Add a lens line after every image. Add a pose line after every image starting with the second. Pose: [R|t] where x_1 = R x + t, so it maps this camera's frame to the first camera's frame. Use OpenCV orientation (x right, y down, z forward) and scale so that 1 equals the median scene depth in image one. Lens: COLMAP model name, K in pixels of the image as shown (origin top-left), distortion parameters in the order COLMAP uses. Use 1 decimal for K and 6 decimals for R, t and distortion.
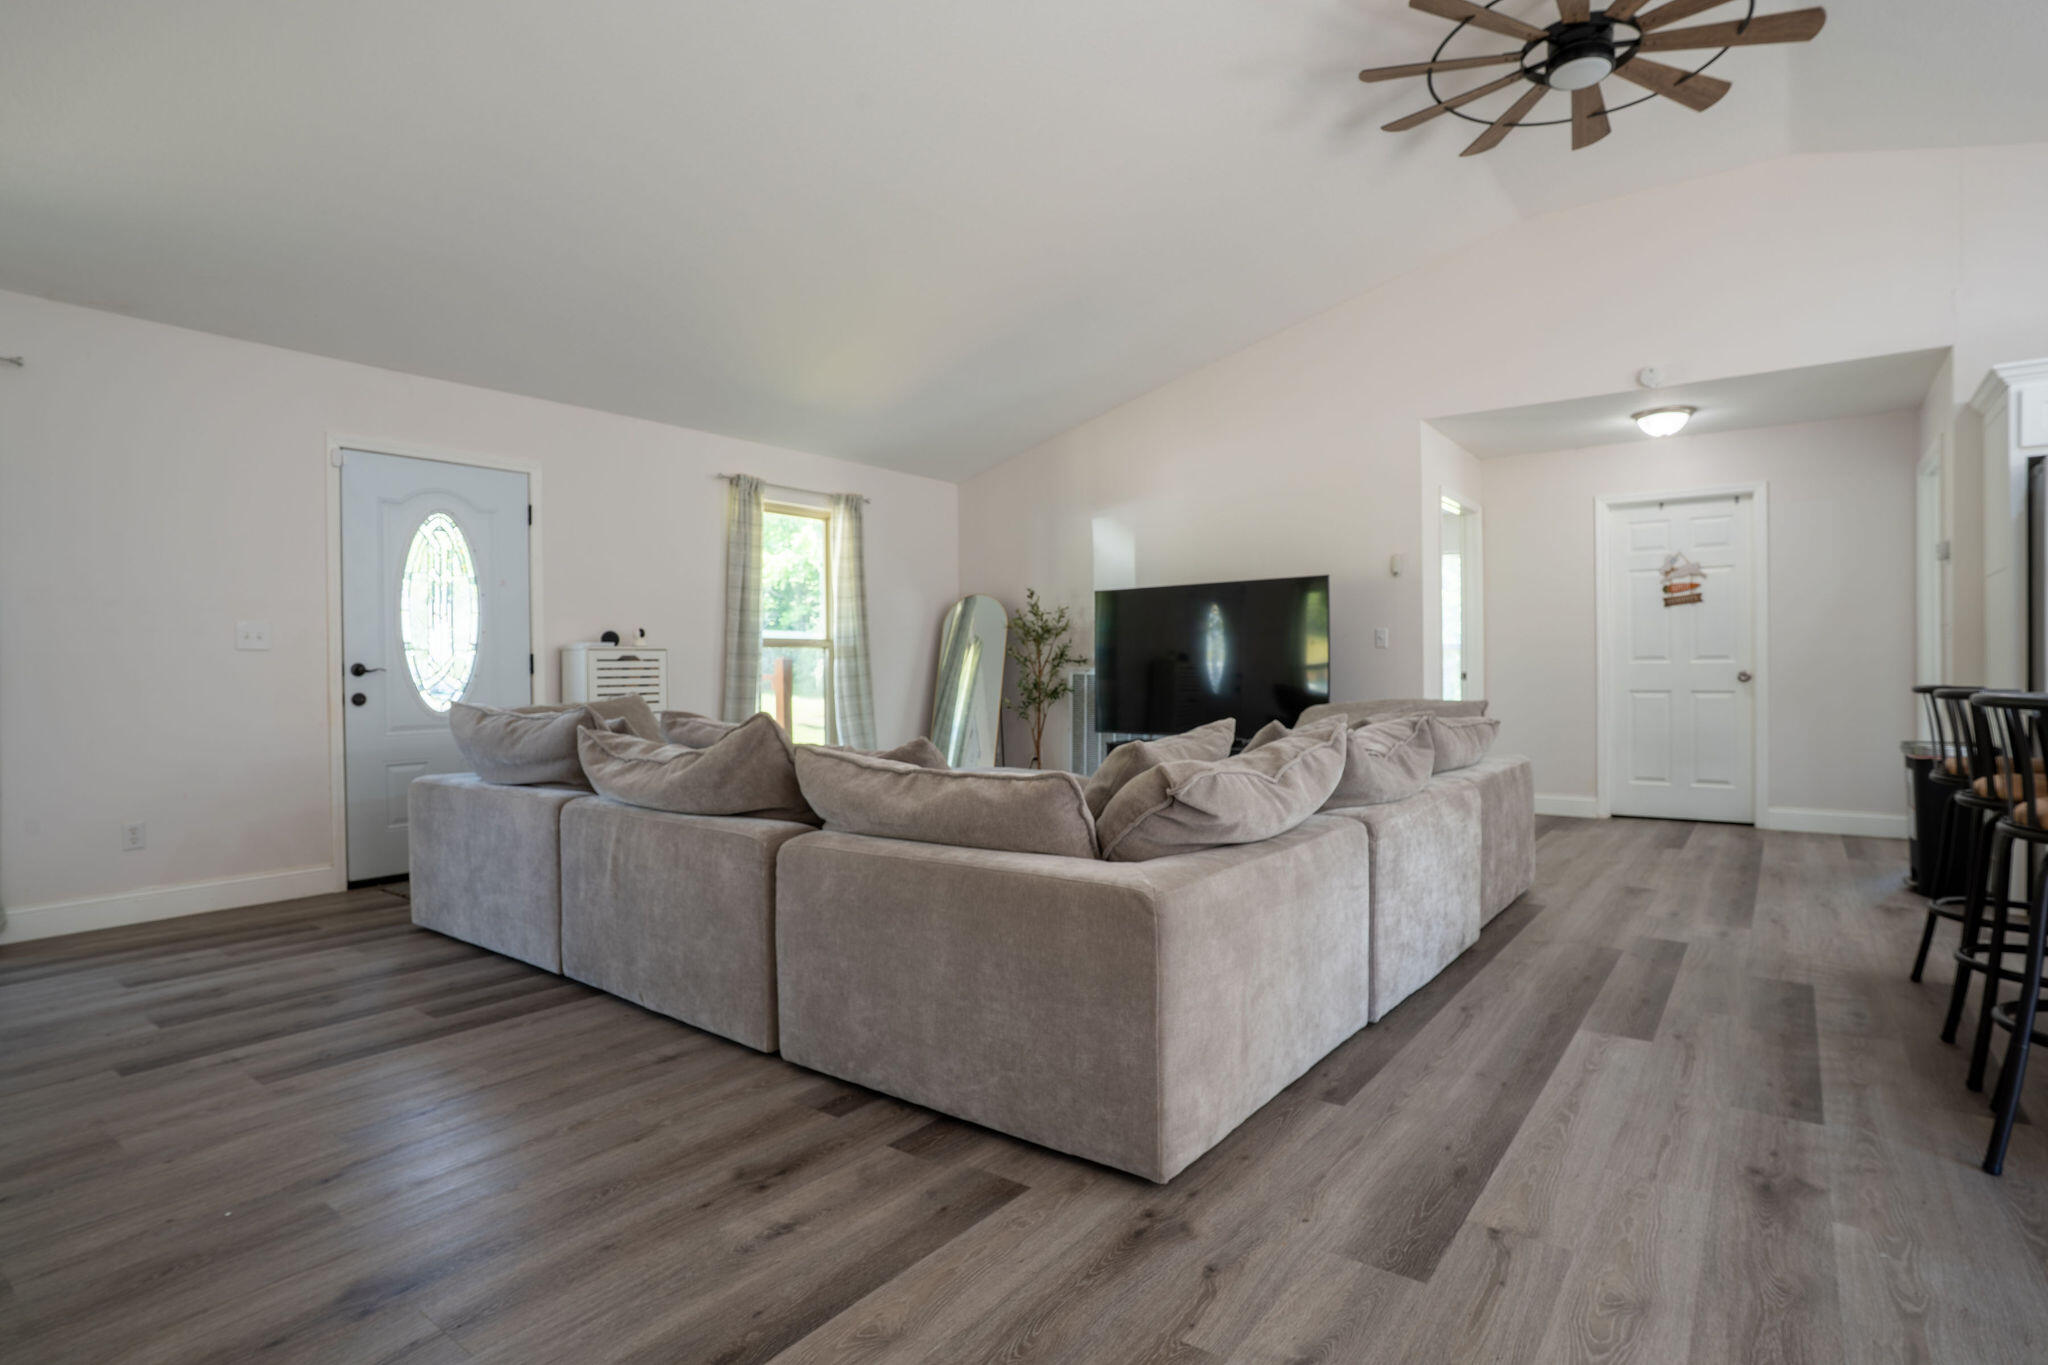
lens RADIAL K [[1045.2, 0, 1018.3], [0, 1045.2, 673.3], [0, 0, 1]] dist [-0.069473, 0.036501]
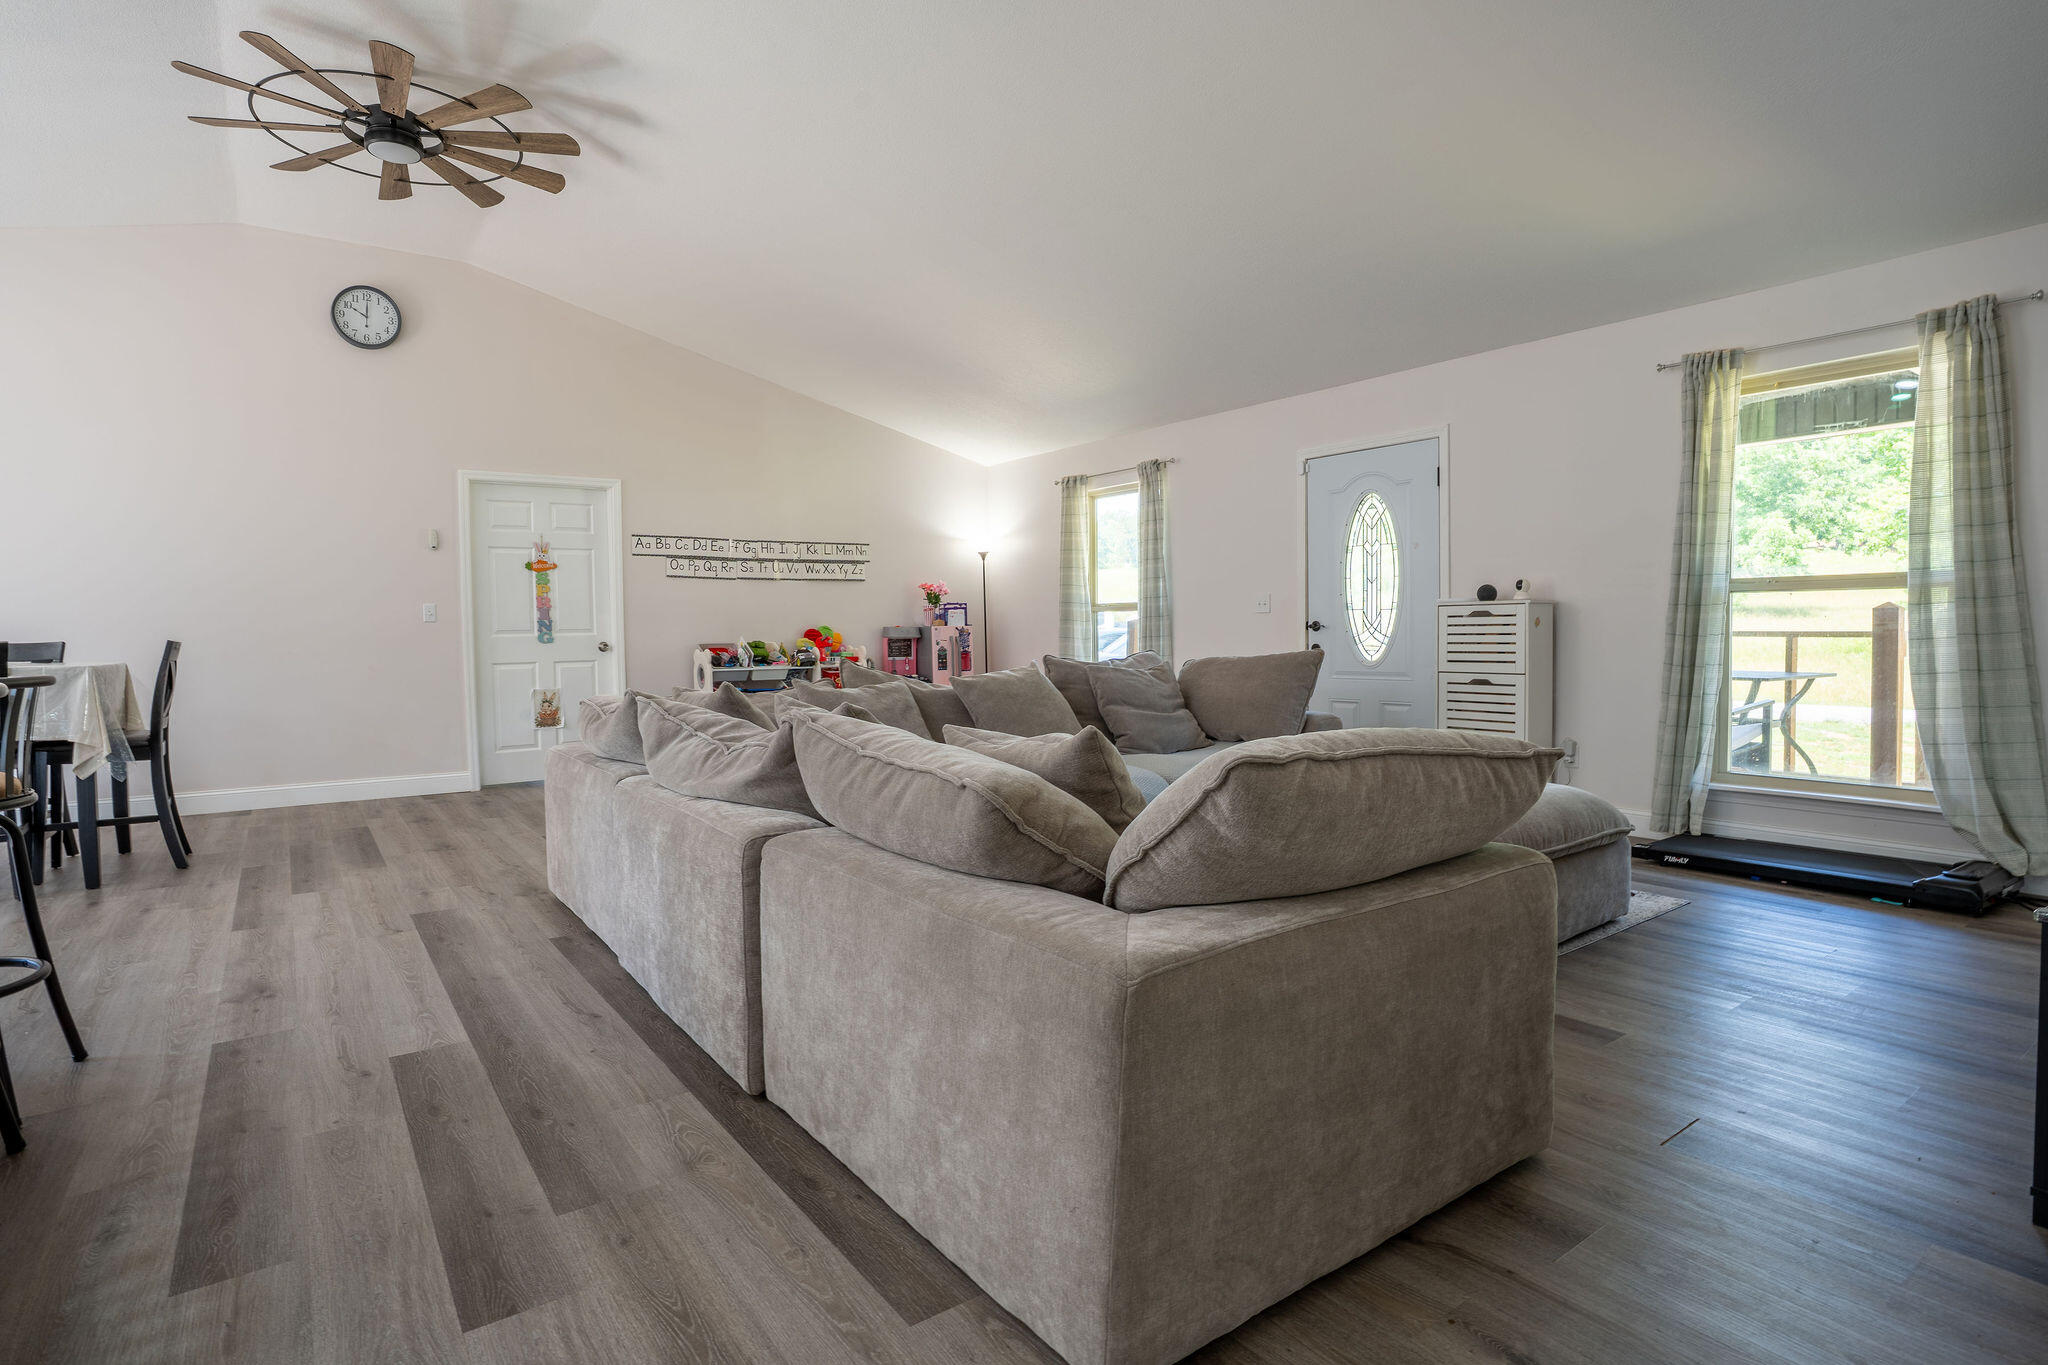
lens RADIAL K [[1045.2, 0, 1018.3], [0, 1045.2, 673.3], [0, 0, 1]] dist [-0.069473, 0.036501]
pose [[-0.291641, 0.050016, -0.955219, 1.028733], [0.007135, 0.998718, 0.050115, -0.017518], [0.956501, 0.007800, -0.291624, 1.413563]]
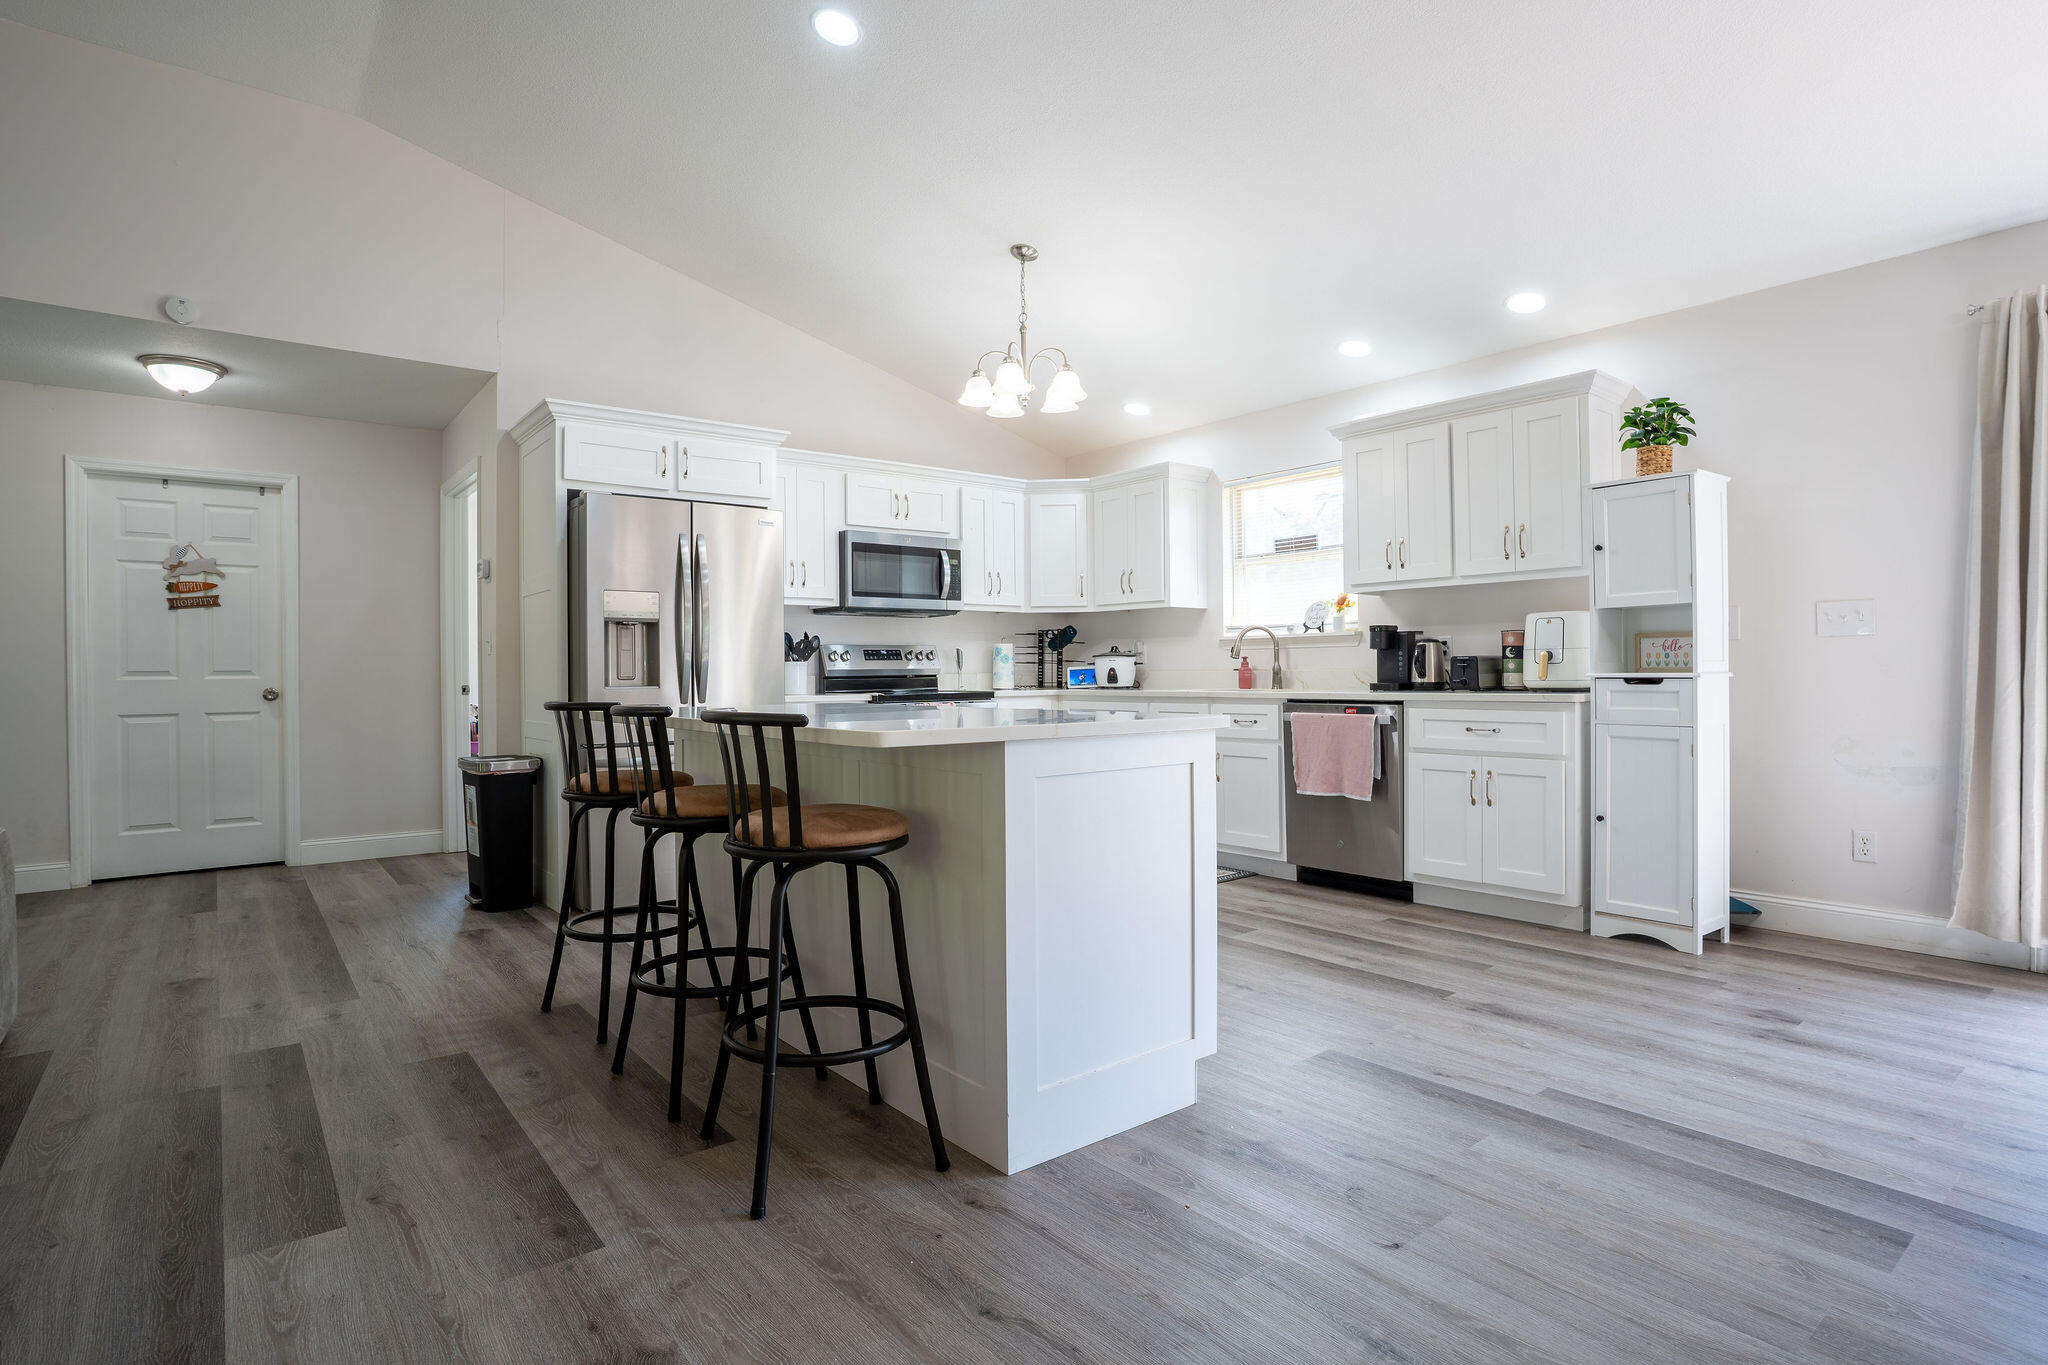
lens RADIAL K [[1045.2, 0, 1018.3], [0, 1045.2, 673.3], [0, 0, 1]] dist [-0.069473, 0.036501]
pose [[0.248902, 0.004010, 0.968520, 0.053390], [0.011644, 0.999907, -0.007132, -0.002813], [-0.968459, 0.013053, 0.248832, 0.299029]]
